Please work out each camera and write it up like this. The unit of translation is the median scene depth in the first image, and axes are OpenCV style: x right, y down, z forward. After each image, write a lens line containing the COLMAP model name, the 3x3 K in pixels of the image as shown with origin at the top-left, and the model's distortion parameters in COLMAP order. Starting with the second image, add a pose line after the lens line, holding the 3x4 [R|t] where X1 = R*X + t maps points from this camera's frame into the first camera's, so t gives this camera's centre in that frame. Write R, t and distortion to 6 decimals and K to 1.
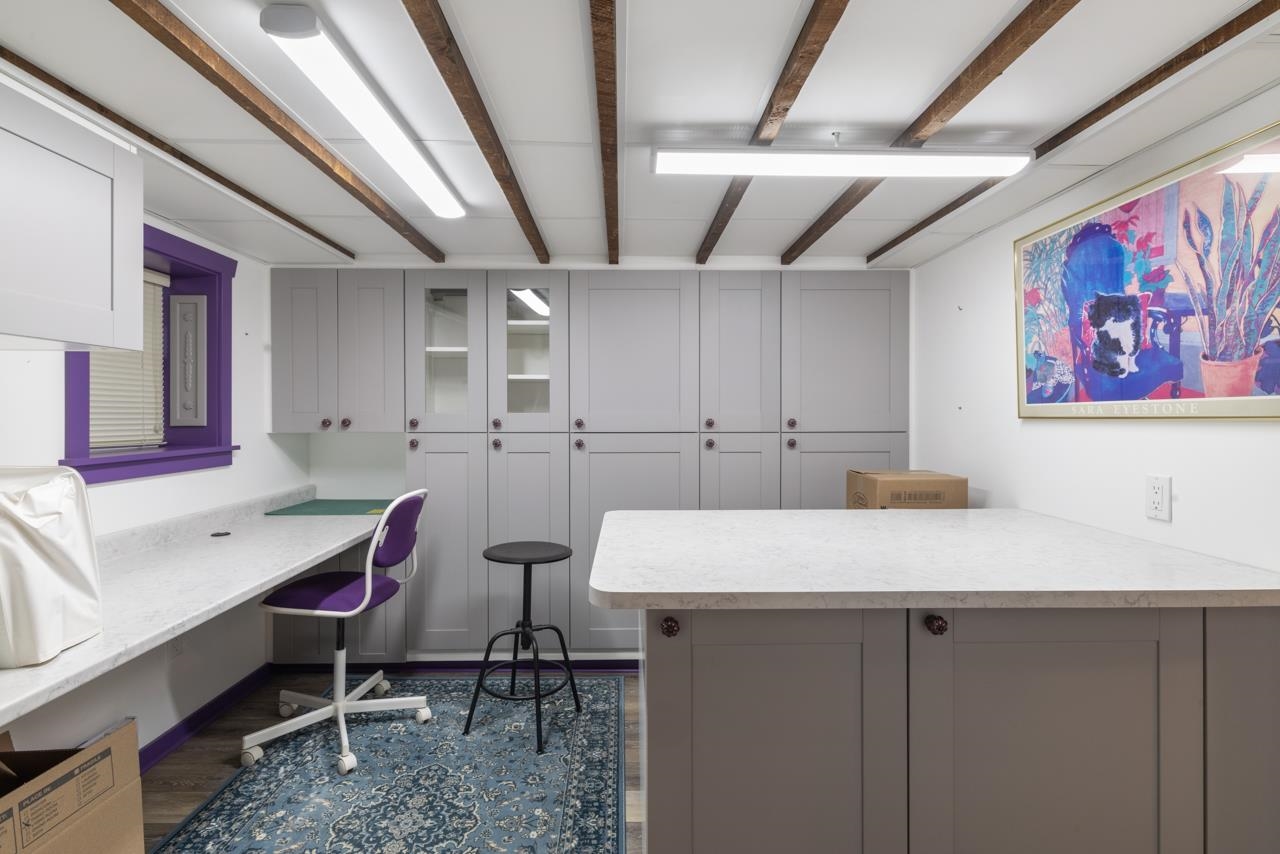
lens RADIAL K [[566.4, 0, 635.1], [0, 566.4, 416.7], [0, 0, 1]] dist [0.000952, -0.000129]
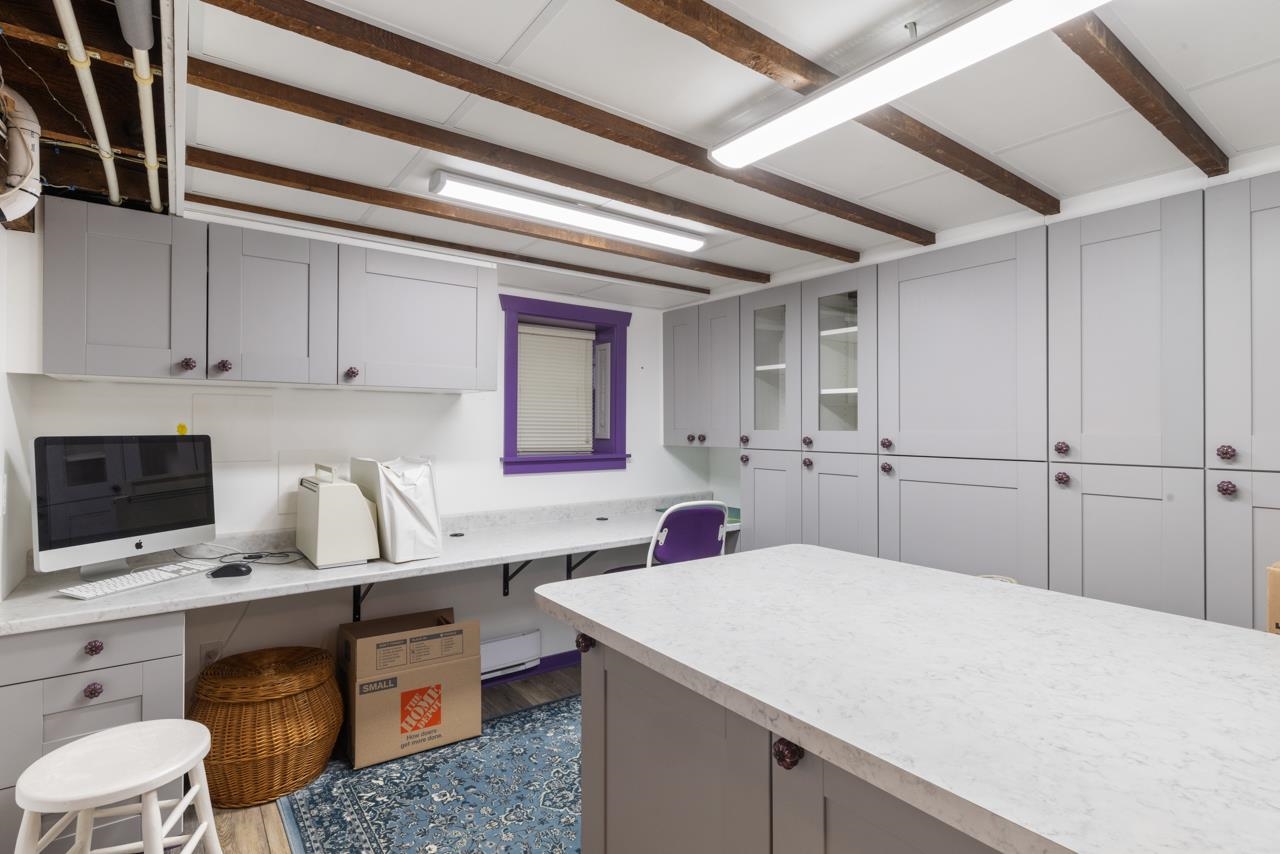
lens RADIAL K [[619.3, 0, 655.5], [0, 619.3, 425.0], [0, 0, 1]] dist [0.000578, 0.000131]
pose [[0.592114, 0.000143, -0.805854, 0.490088], [-0.008109, 0.999950, -0.005780, -0.008632], [0.805813, 0.009957, 0.592086, 0.204356]]
